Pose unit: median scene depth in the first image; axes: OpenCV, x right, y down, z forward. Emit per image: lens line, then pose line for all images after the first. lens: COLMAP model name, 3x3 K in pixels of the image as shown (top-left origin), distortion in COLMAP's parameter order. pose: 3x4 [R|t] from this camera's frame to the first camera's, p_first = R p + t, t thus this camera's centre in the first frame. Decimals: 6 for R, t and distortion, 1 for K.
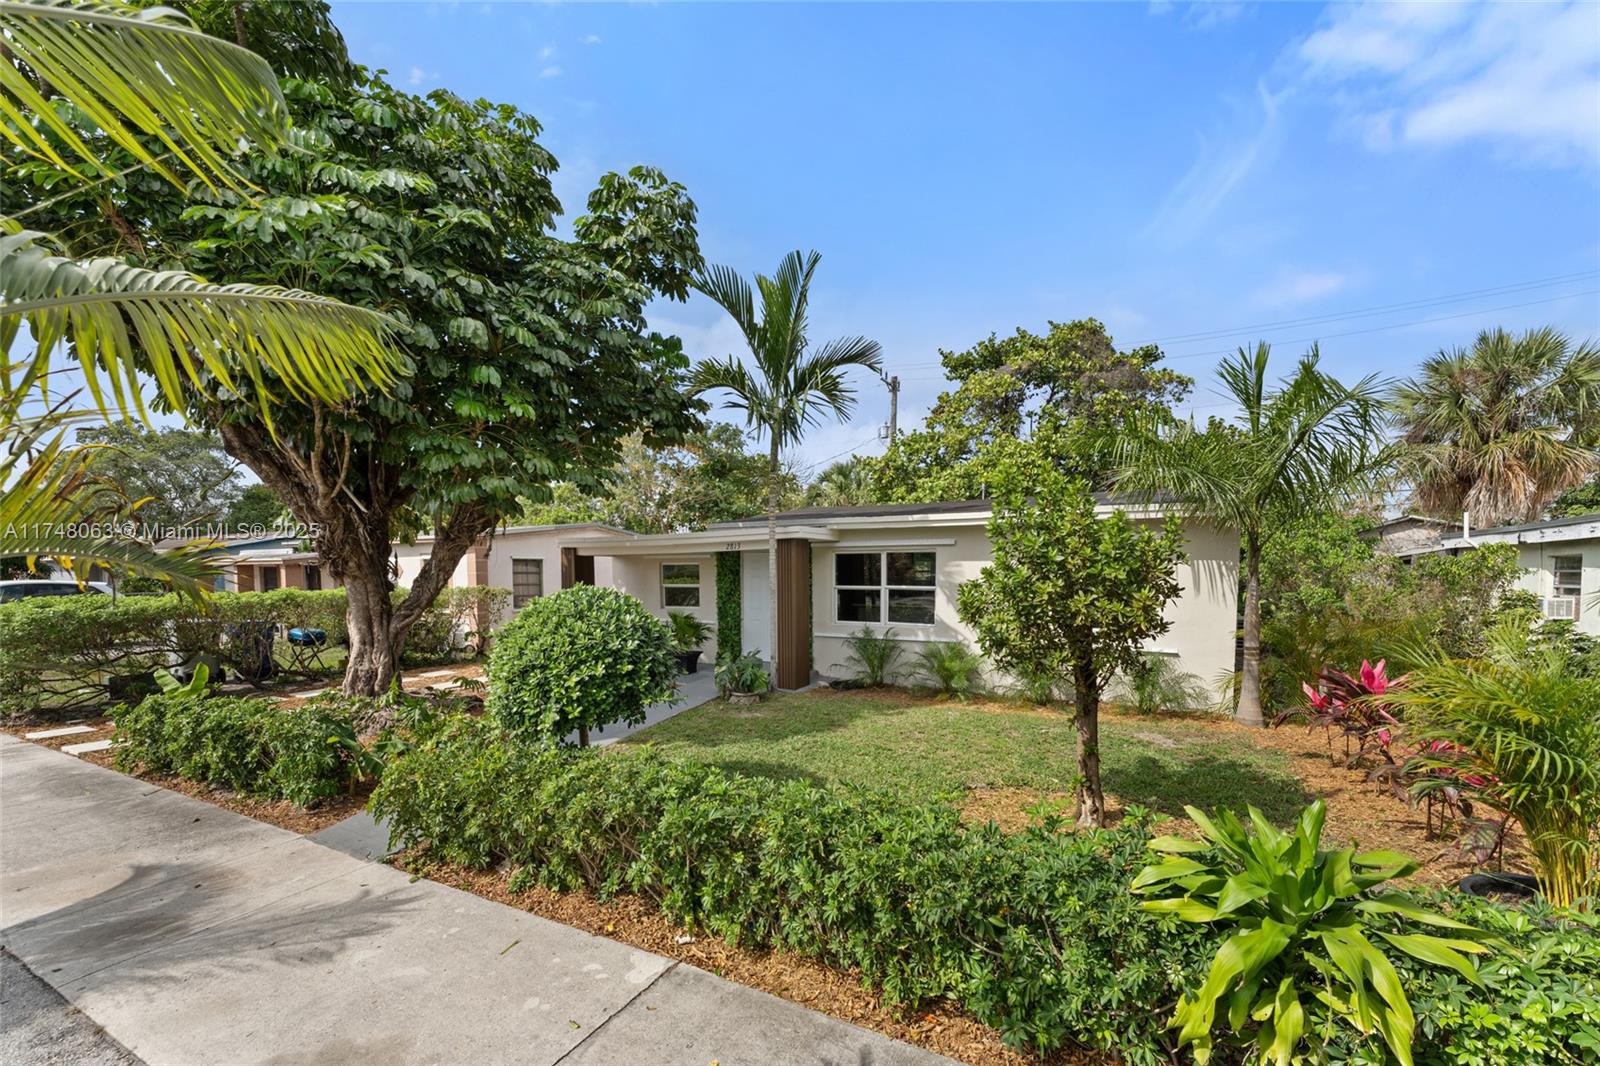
lens RADIAL K [[677.3, 0, 805.5], [0, 677.3, 615.1], [0, 0, 1]] dist [0.000223, -0.000004]
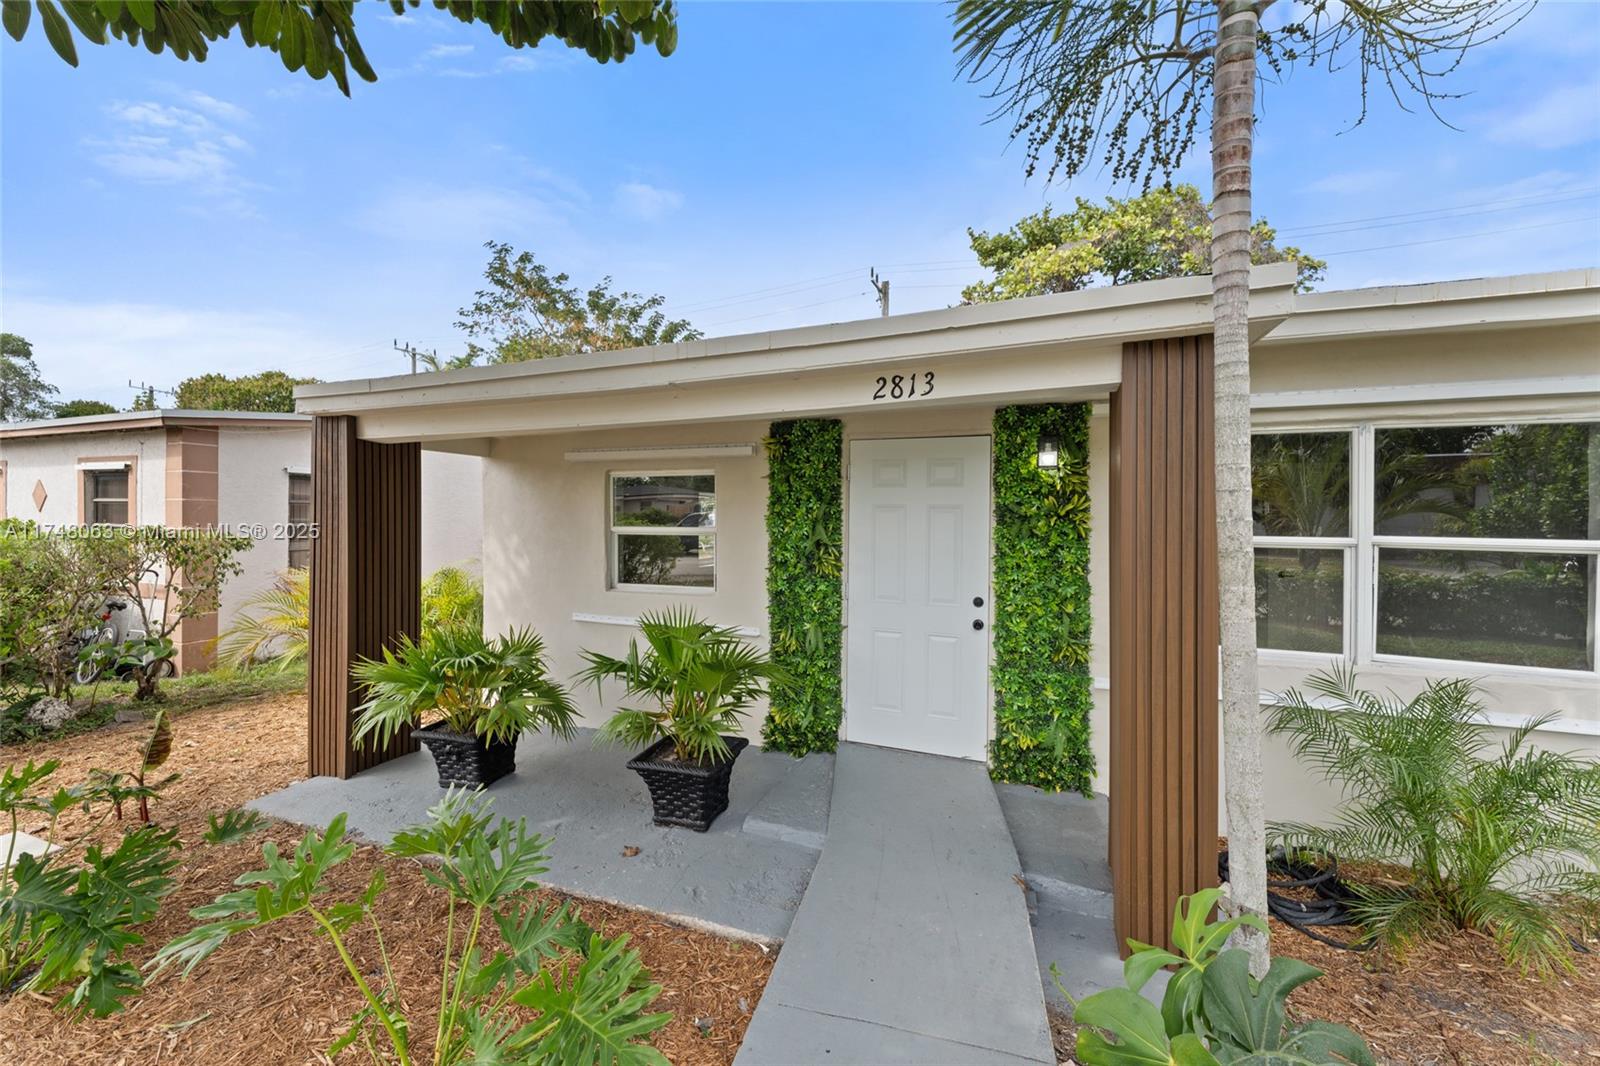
lens RADIAL K [[641.7, 0, 797.5], [0, 641.7, 510.9], [0, 0, 1]] dist [0.003394, -0.000811]
pose [[0.993608, 0.012243, 0.112217, -0.172023], [-0.003535, 0.996988, -0.077475, -0.031380], [-0.112828, 0.076583, 0.990659, 0.731757]]
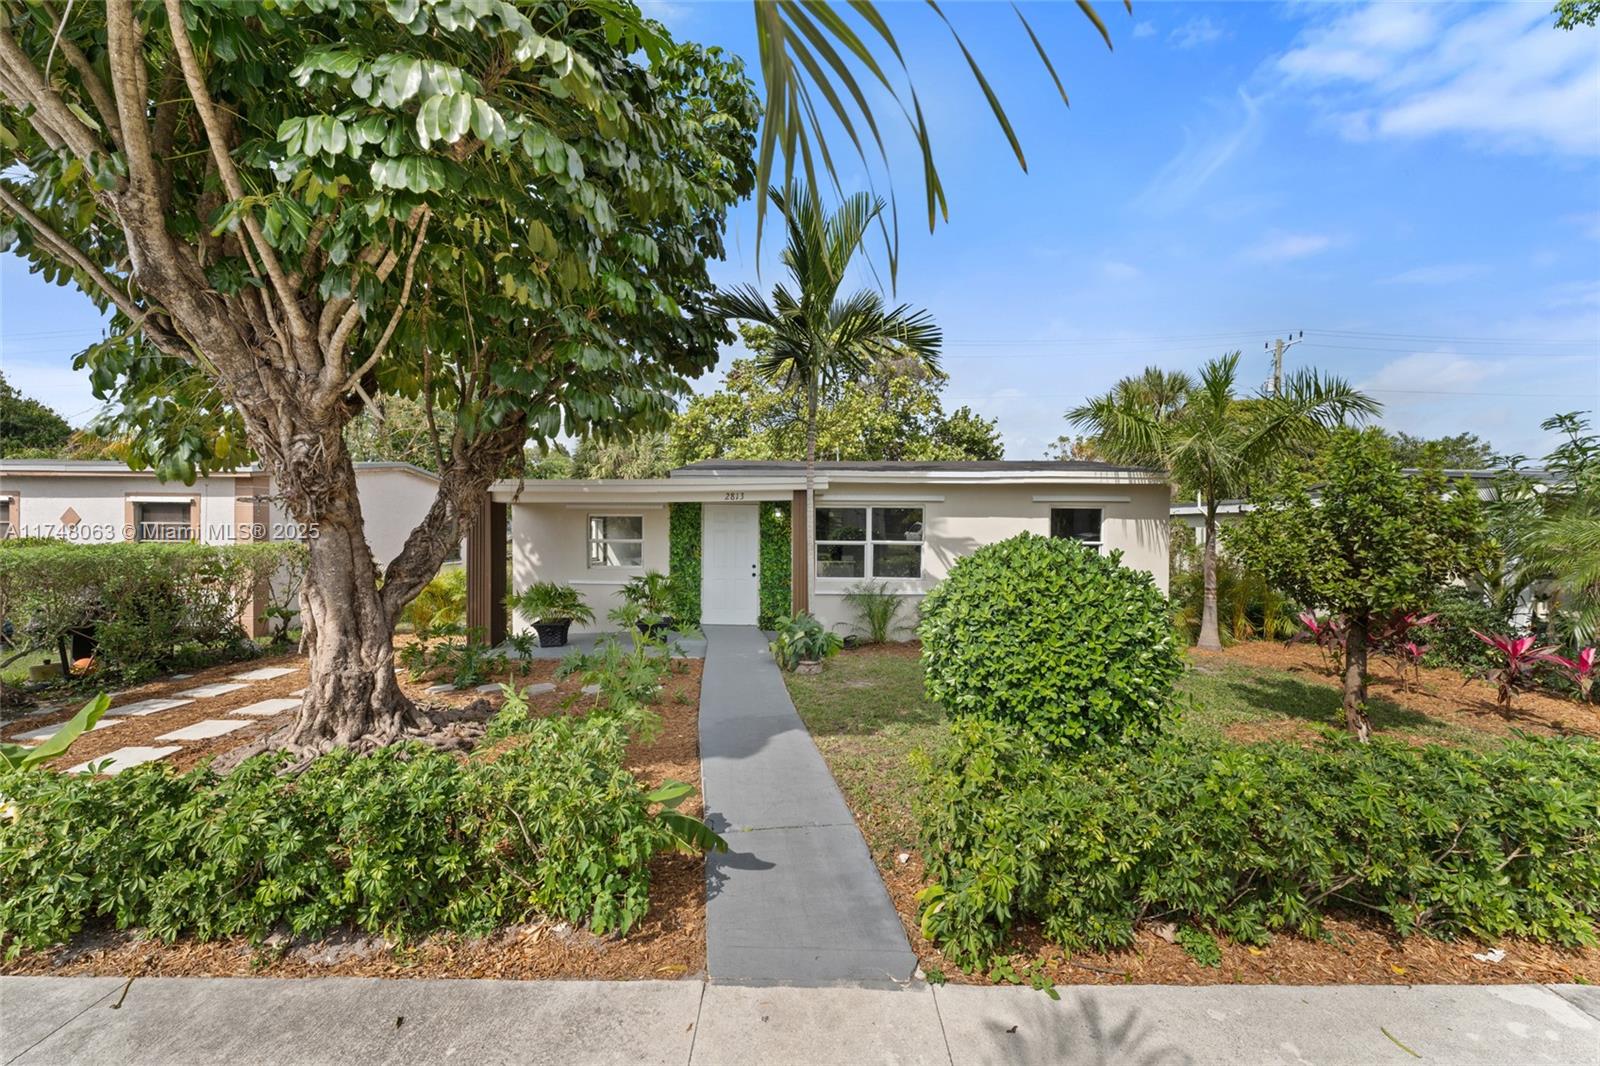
lens RADIAL K [[641.7, 0, 784.4], [0, 641.7, 537.8], [0, 0, 1]] dist [0.003394, -0.000811]
pose [[0.883982, 0.002401, 0.467516, -0.431212], [0.022572, 0.998602, -0.047807, -0.005489], [-0.466977, 0.052813, 0.882691, 0.223683]]
